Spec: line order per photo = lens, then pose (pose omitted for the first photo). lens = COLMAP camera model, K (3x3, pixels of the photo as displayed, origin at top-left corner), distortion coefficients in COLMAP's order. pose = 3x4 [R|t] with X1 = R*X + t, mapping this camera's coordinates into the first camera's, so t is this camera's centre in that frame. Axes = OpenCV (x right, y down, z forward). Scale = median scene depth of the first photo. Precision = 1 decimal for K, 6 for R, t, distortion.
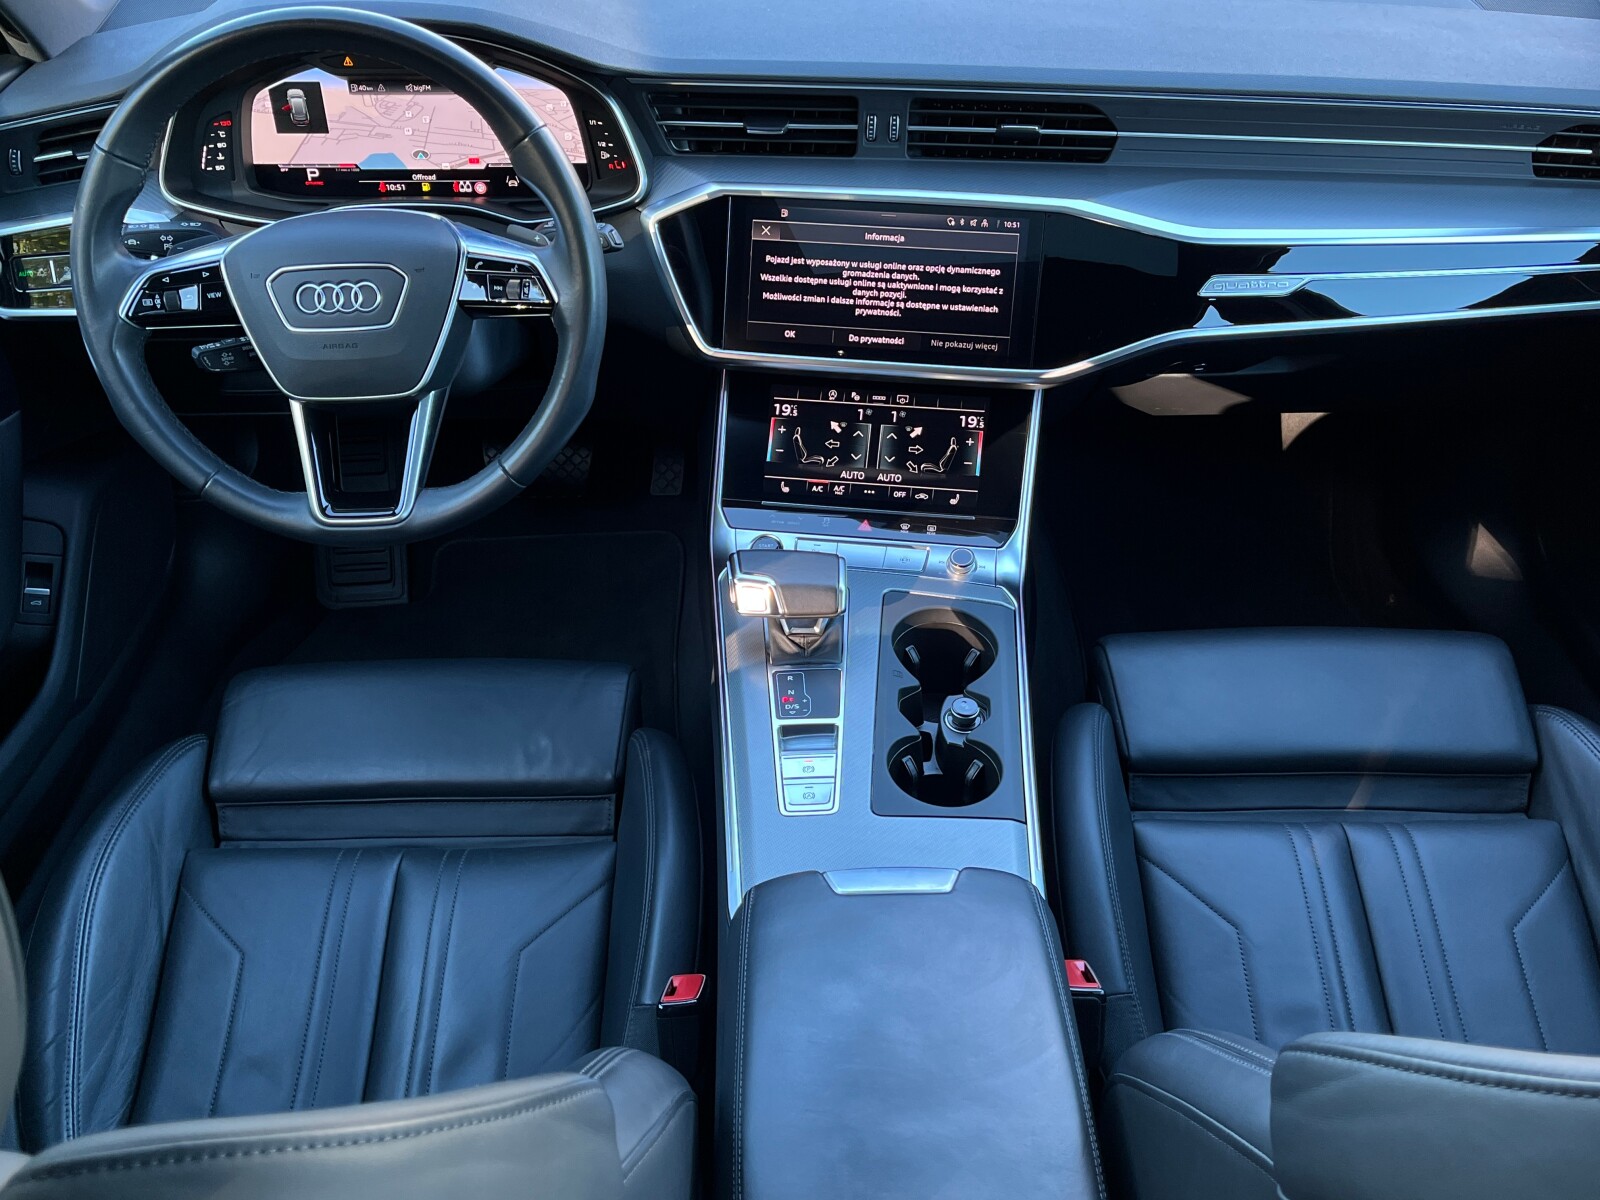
lens RADIAL K [[1459.5, 0, 827.4], [0, 1459.5, 603.6], [0, 0, 1]] dist [0.049316, 0.004099]
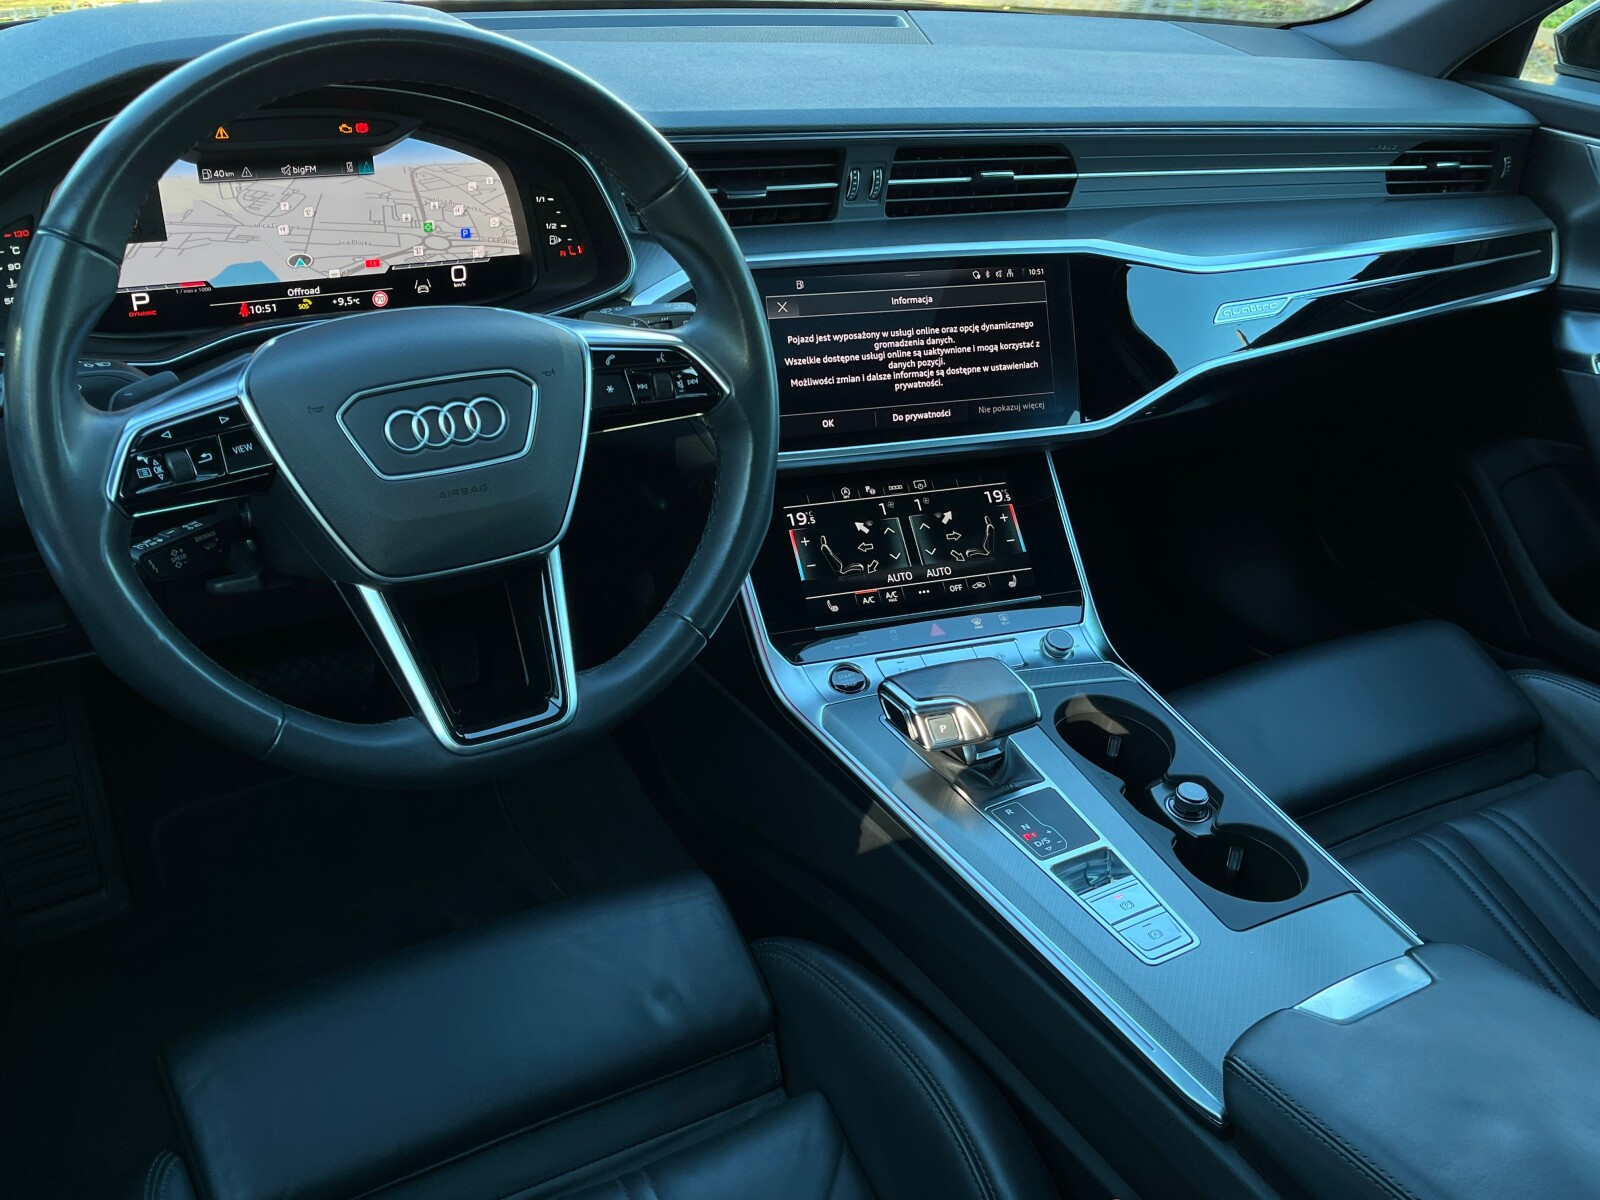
lens RADIAL K [[1439.3, 0, 808.3], [0, 1439.3, 603.8], [0, 0, 1]] dist [0.091999, -0.086007]
pose [[0.872021, -0.187303, 0.452213, -0.433847], [0.236723, 0.970036, -0.054702, -0.040736], [-0.428417, 0.154750, 0.890231, 0.281179]]
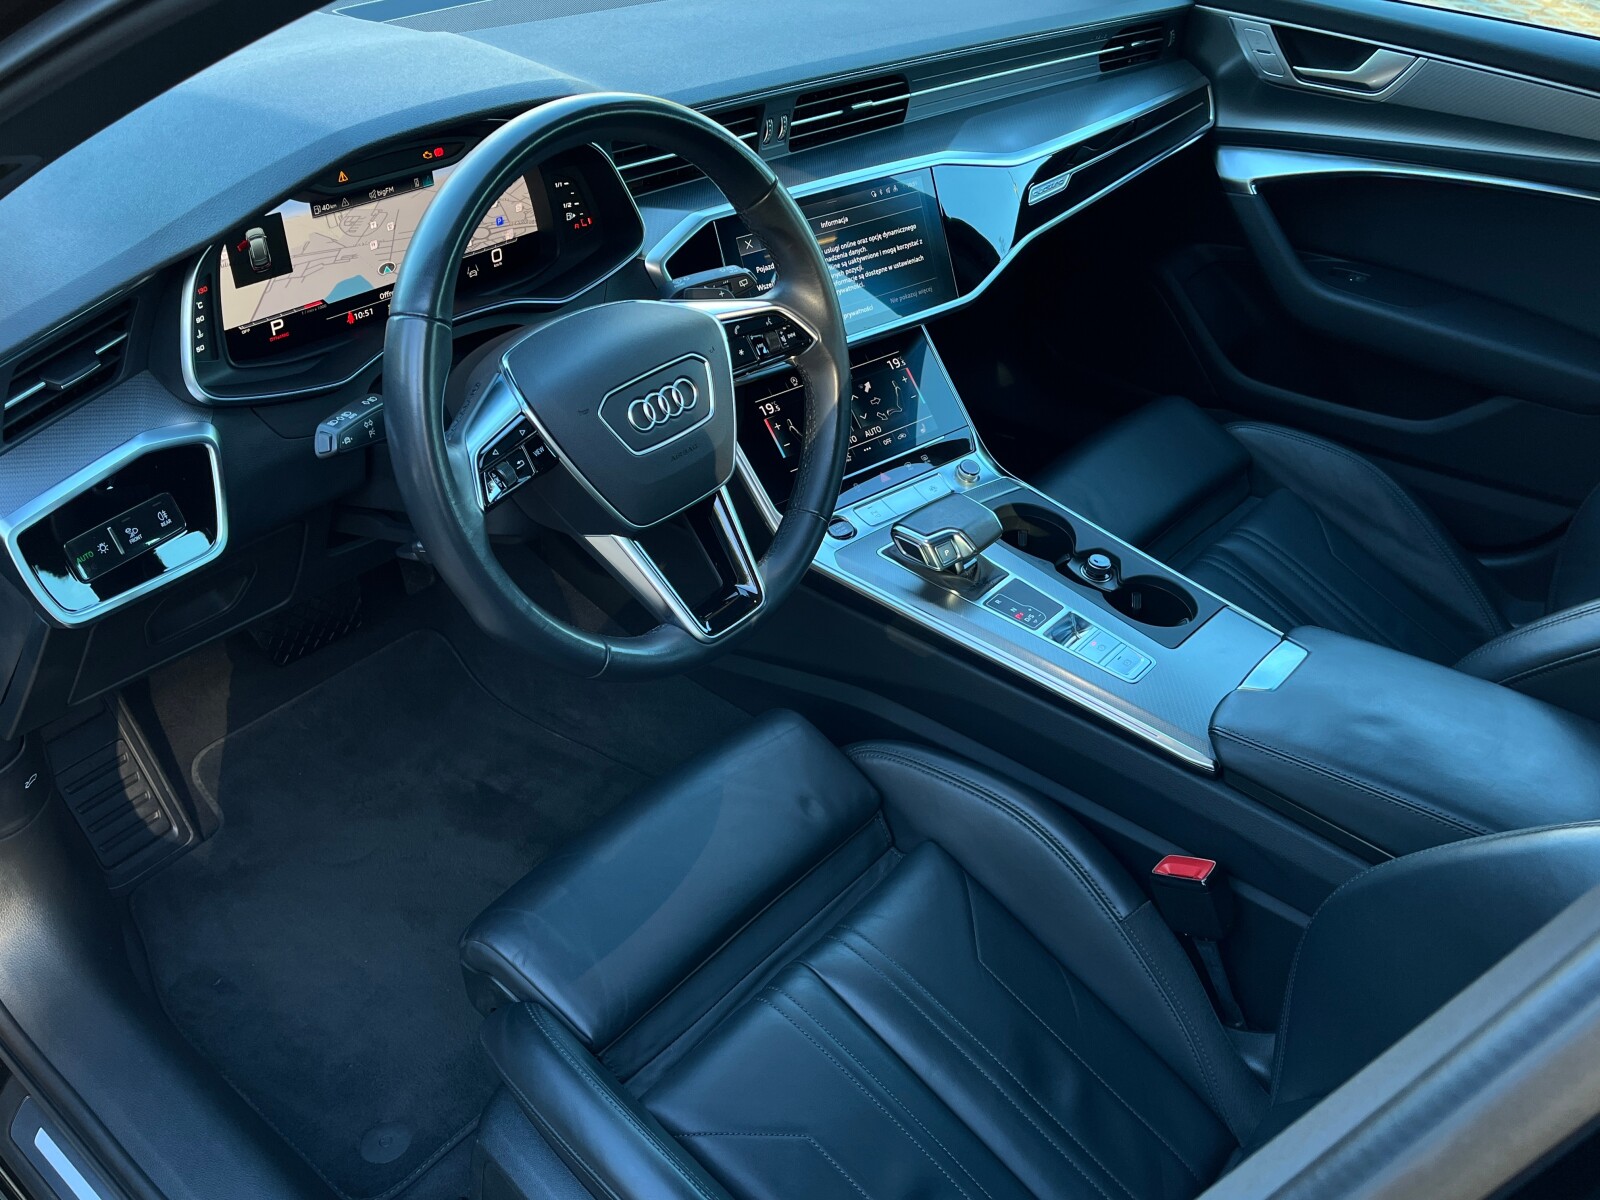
lens RADIAL K [[1376.0, 0, 800.0], [0, 1376.0, 600.0], [0, 0, 1]] dist [0.065651, -0.007231]
pose [[0.658809, -0.410603, 0.630377, -0.741443], [0.396783, 0.901548, 0.172553, -0.180938], [-0.639166, 0.136443, 0.756869, 0.263022]]
